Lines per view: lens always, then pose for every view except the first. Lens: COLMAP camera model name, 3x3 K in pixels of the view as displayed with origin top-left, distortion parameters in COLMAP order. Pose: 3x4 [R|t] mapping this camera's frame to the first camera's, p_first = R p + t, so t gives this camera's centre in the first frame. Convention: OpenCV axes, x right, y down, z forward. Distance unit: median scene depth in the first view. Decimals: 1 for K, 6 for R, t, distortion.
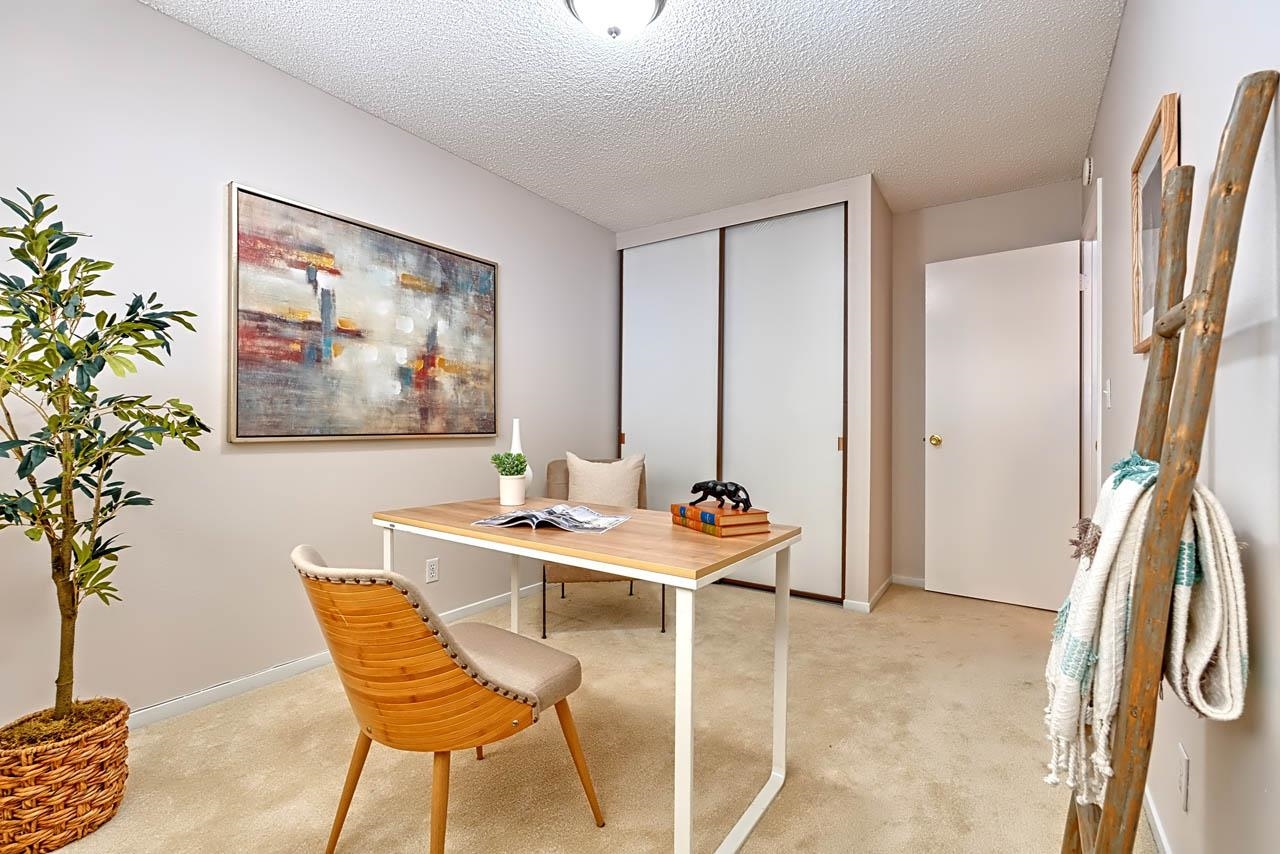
lens RADIAL K [[561.3, 0, 640.7], [0, 561.3, 426.7], [0, 0, 1]] dist [-0.008658, 0.002476]
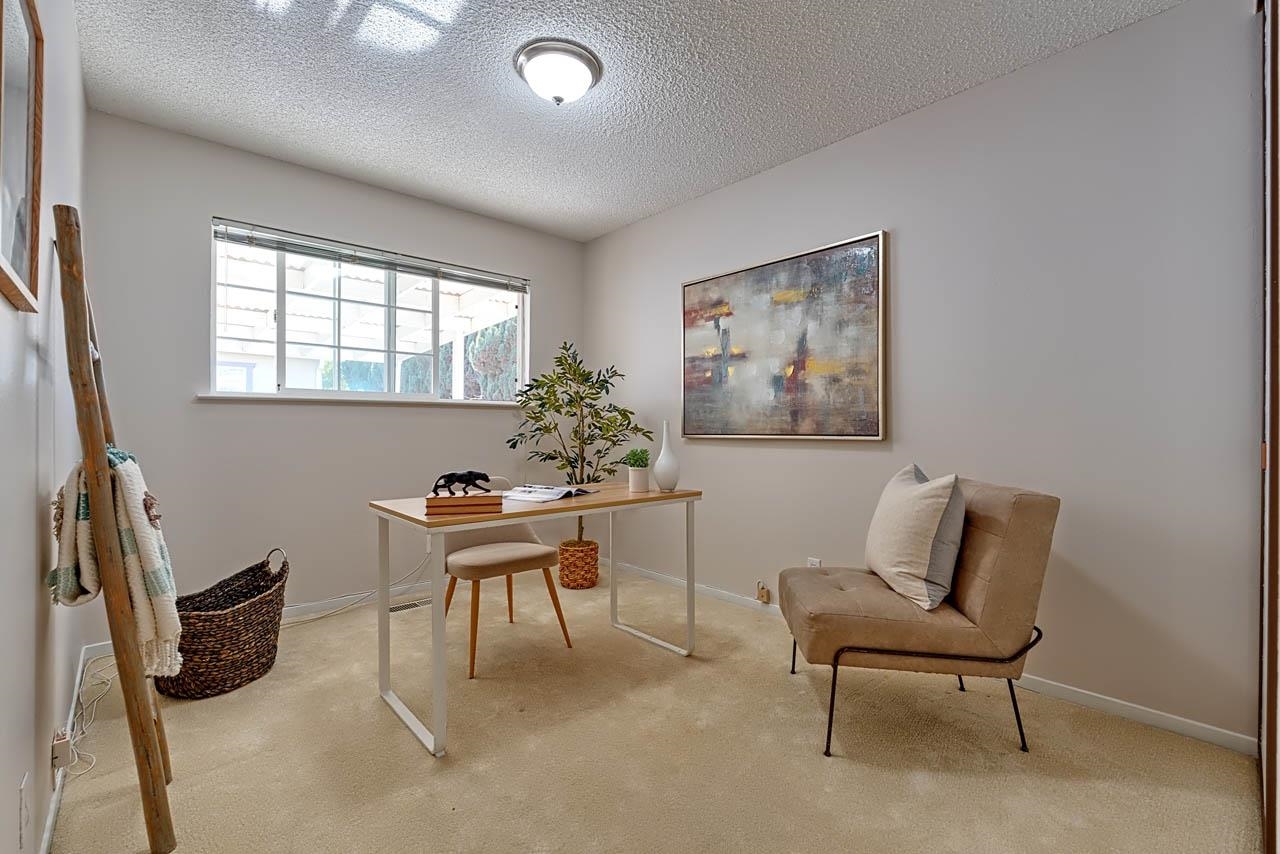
lens RADIAL K [[561.3, 0, 641.0], [0, 561.3, 425.5], [0, 0, 1]] dist [-0.008658, 0.002476]
pose [[-0.235965, -0.001929, -0.971760, 0.735642], [0.002996, 0.999992, -0.002712, -0.003044], [0.971757, -0.003551, -0.235958, 0.991284]]
